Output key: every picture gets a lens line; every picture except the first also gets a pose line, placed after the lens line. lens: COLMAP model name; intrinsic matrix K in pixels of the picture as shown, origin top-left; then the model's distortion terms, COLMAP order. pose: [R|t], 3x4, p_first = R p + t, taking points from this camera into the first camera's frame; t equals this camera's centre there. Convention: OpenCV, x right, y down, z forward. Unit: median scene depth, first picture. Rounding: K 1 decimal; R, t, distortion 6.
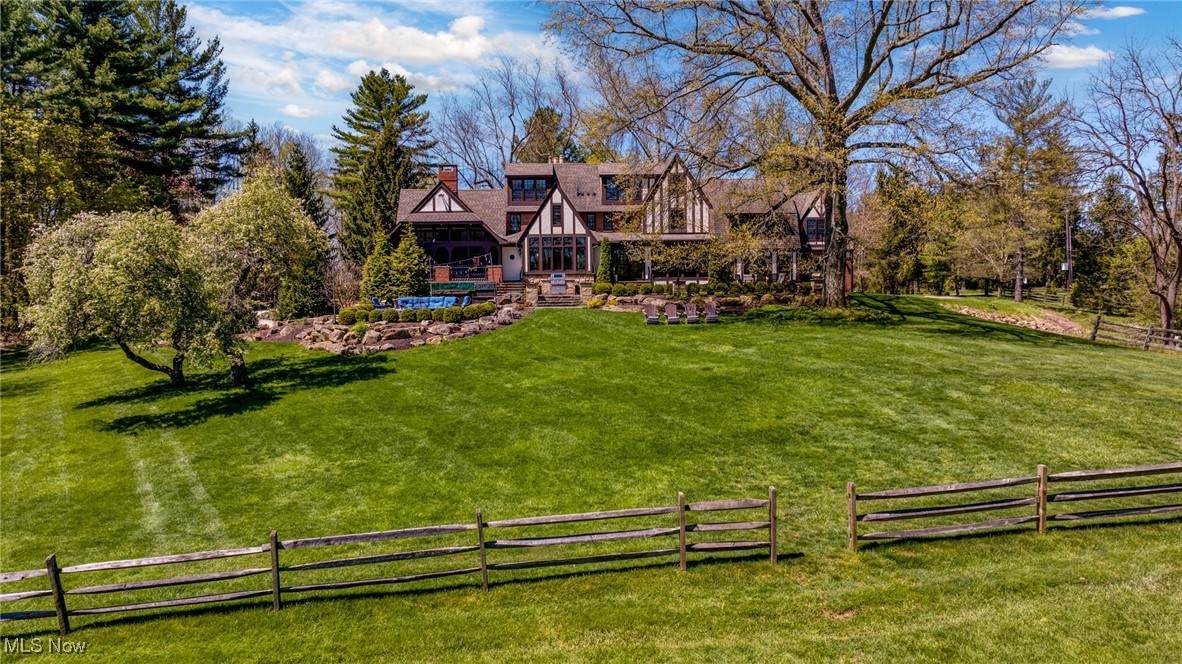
lens RADIAL K [[833.9, 0, 597.3], [0, 833.9, 331.0], [0, 0, 1]] dist [-0.002045, -0.002010]
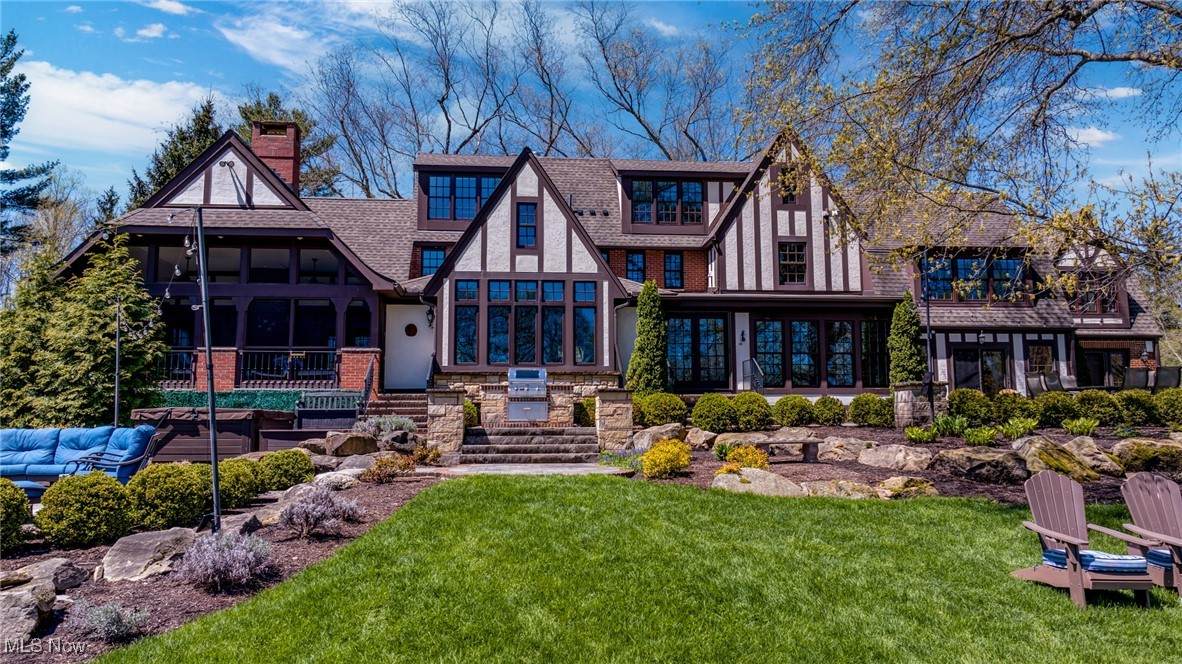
lens RADIAL K [[833.9, 0, 597.3], [0, 833.9, 331.0], [0, 0, 1]] dist [-0.002045, -0.002010]
pose [[0.998850, 0.014760, 0.045612, -0.032146], [-0.007156, 0.986672, -0.162562, -0.024684], [-0.047403, 0.162049, 0.985644, 0.612602]]
